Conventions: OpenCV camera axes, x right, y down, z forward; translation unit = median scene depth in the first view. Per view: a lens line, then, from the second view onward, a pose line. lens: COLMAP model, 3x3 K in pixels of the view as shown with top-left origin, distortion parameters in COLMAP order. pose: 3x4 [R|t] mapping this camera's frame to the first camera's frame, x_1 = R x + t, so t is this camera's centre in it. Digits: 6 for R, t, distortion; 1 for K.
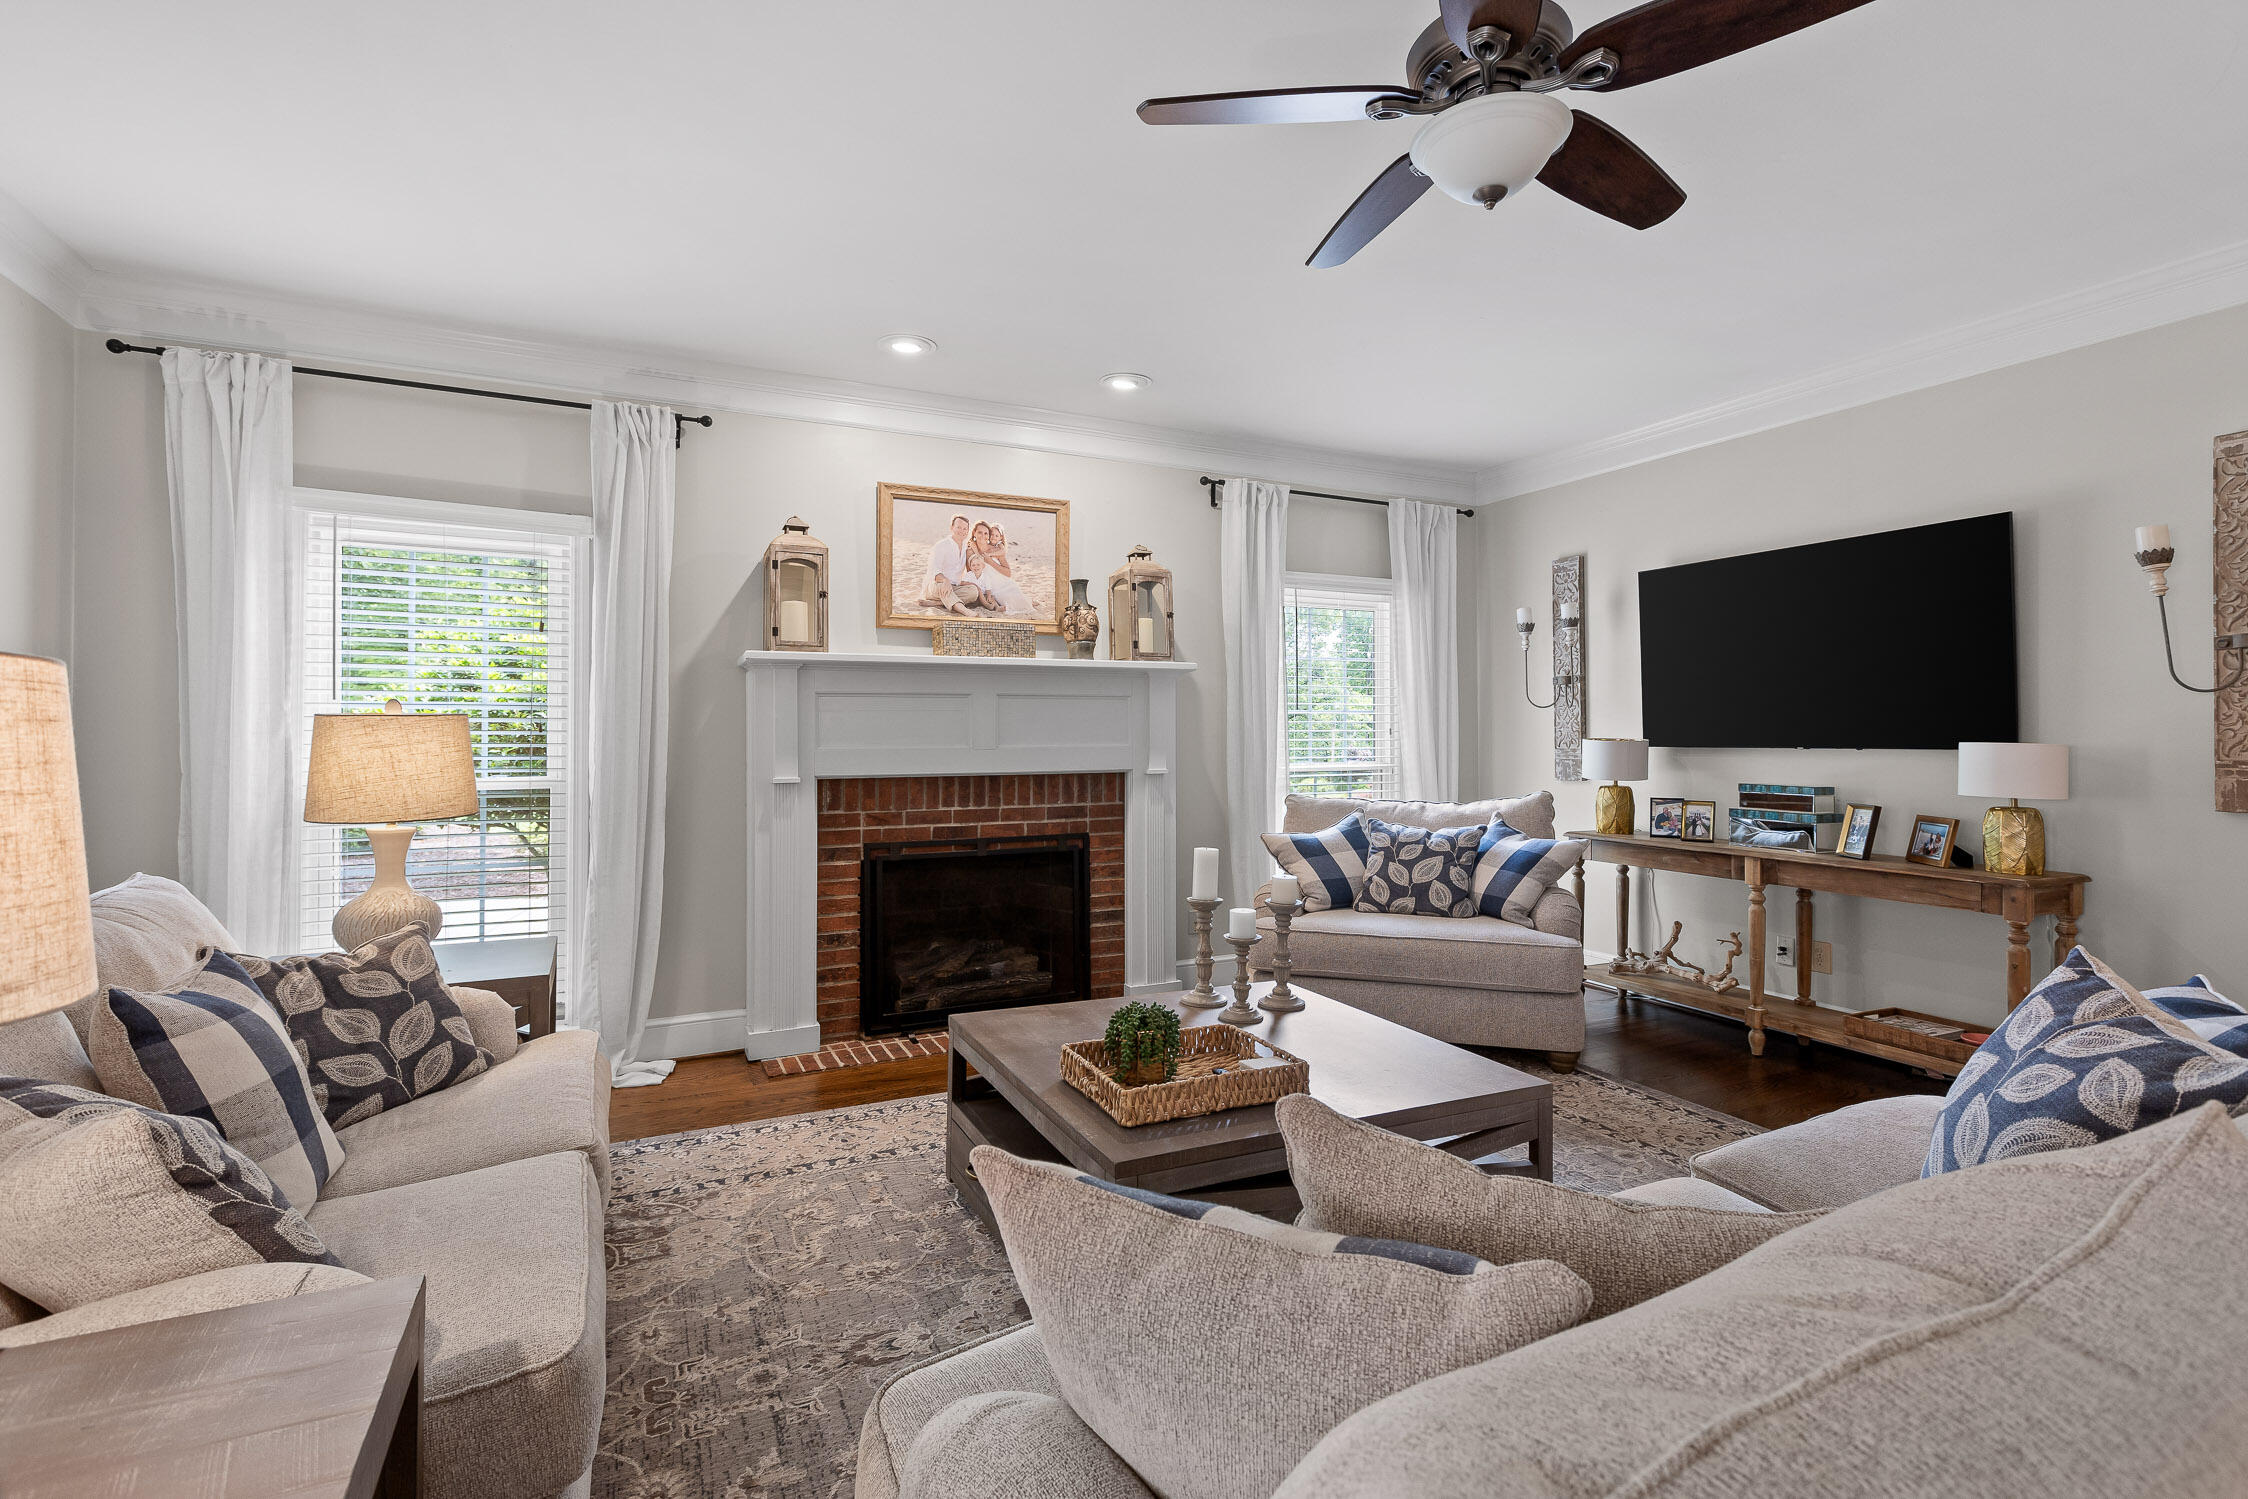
lens RADIAL K [[1035.9, 0, 1113.4], [0, 1035.9, 738.9], [0, 0, 1]] dist [0.002112, 0.000369]
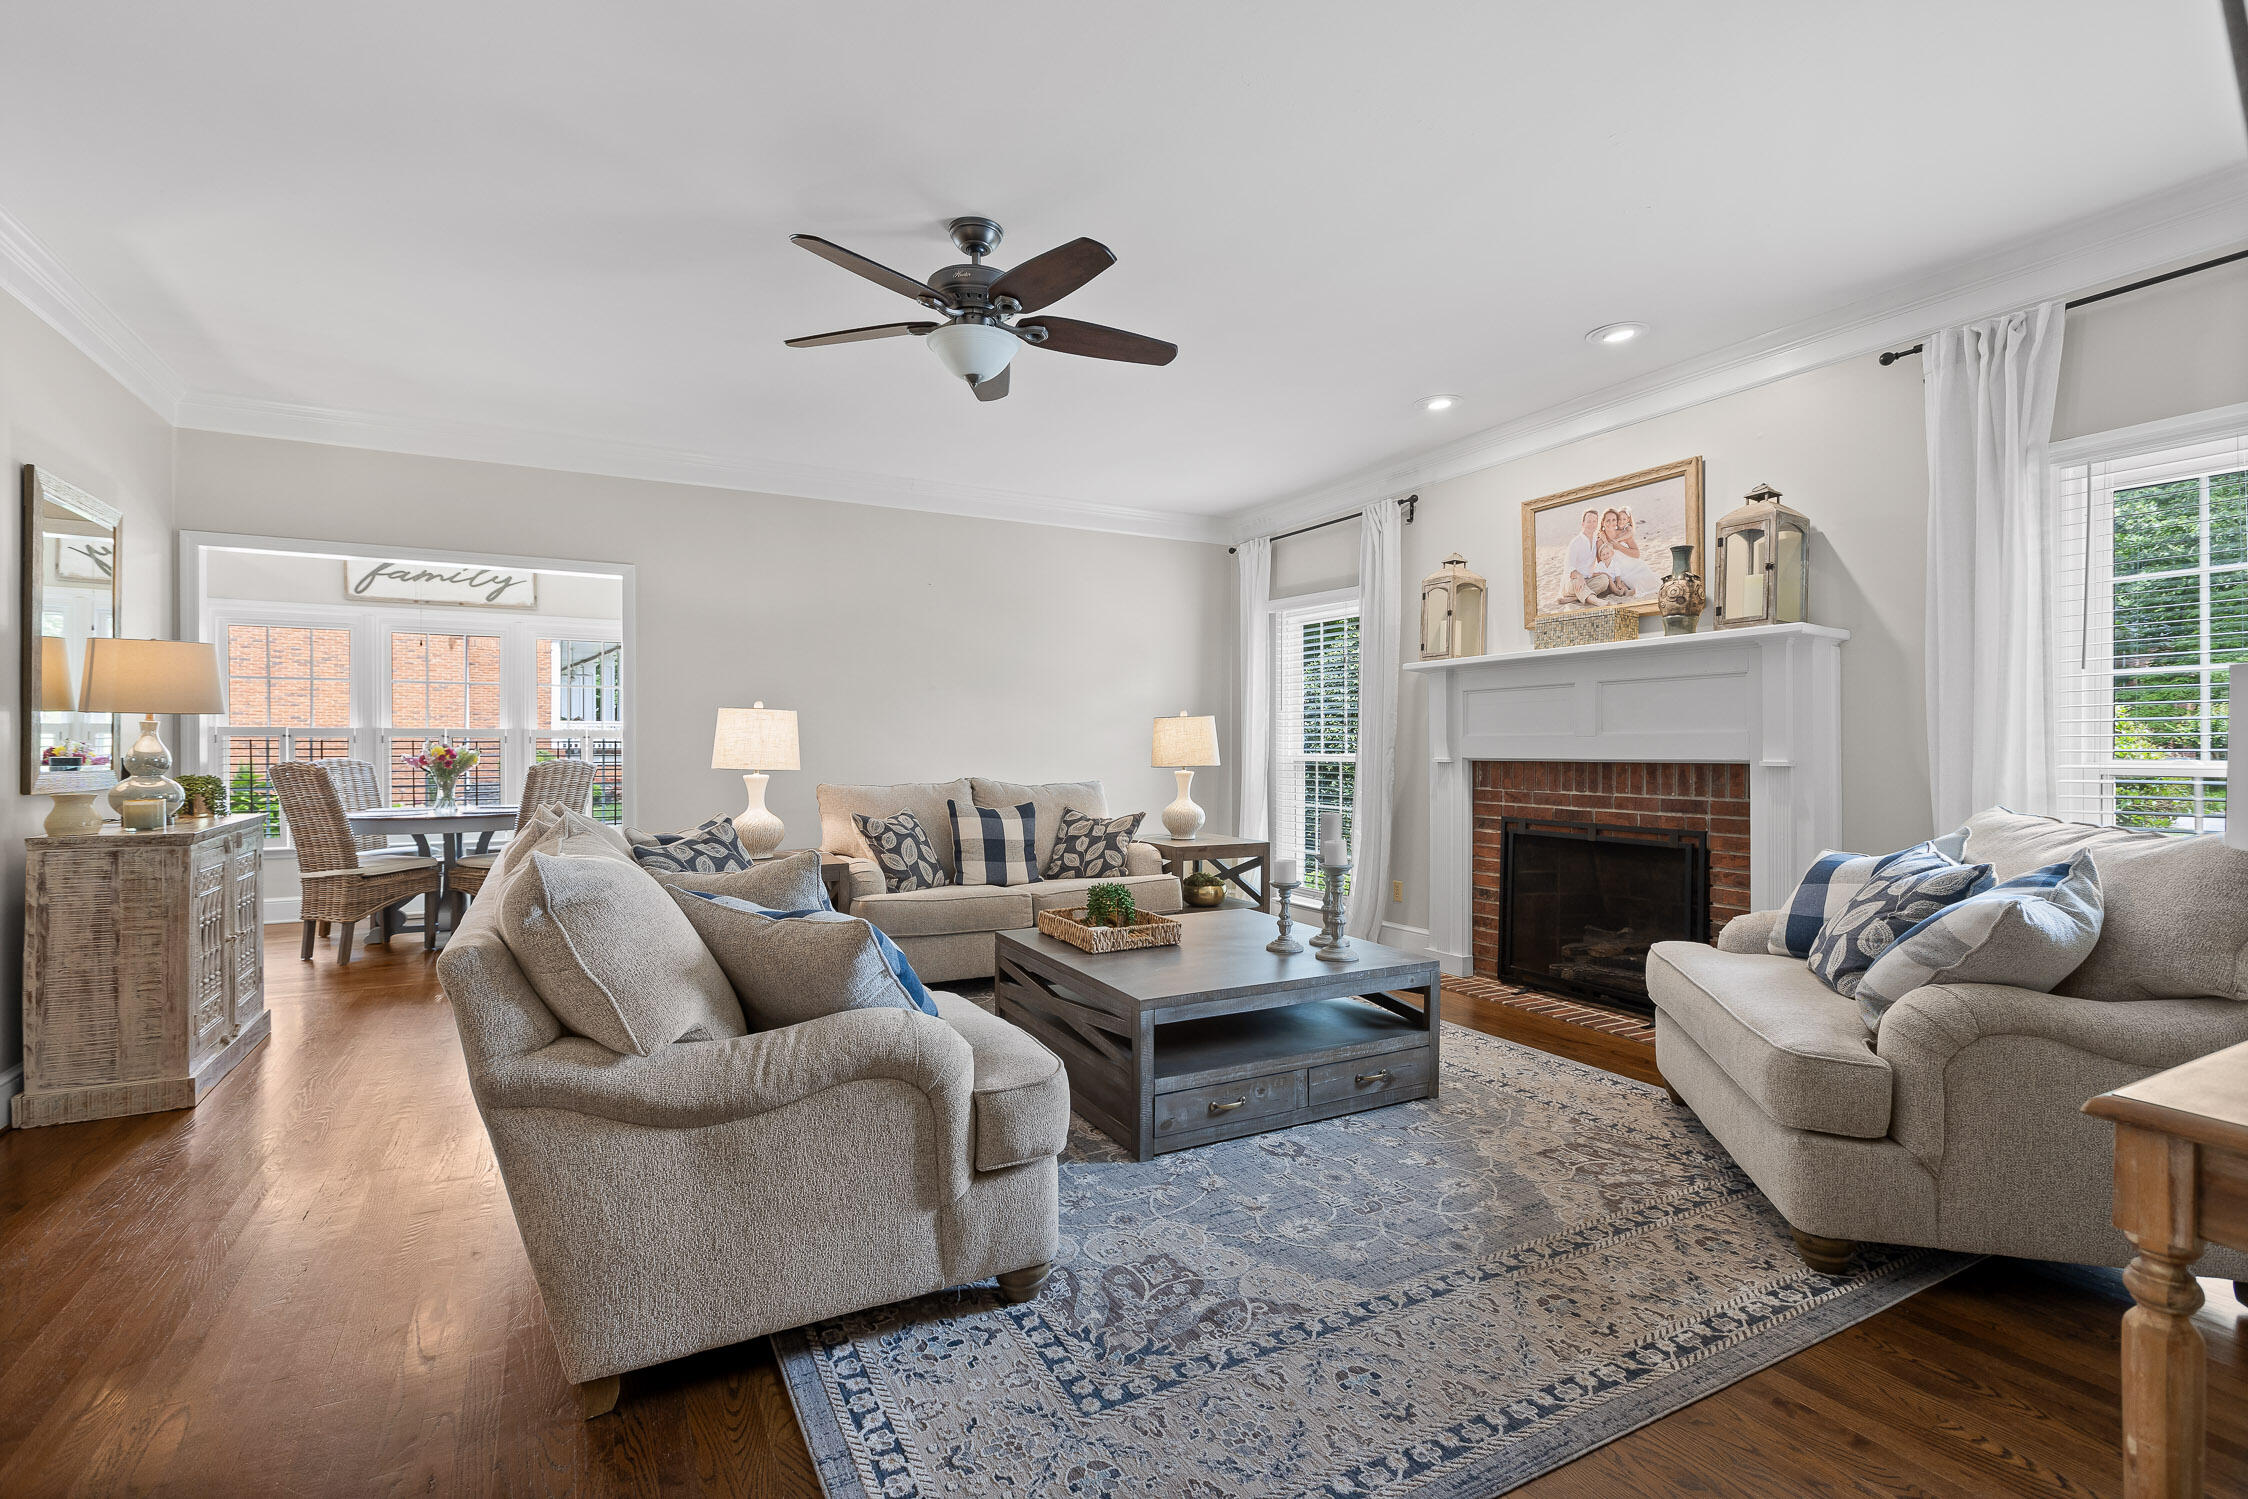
lens RADIAL K [[1035.9, 0, 1125.7], [0, 1035.9, 746.4], [0, 0, 1]] dist [0.002112, 0.000369]
pose [[0.044576, 0.001886, -0.999004, 0.886208], [-0.001999, 0.999996, 0.001799, 0.019475], [0.999004, 0.001916, 0.044579, 0.505173]]
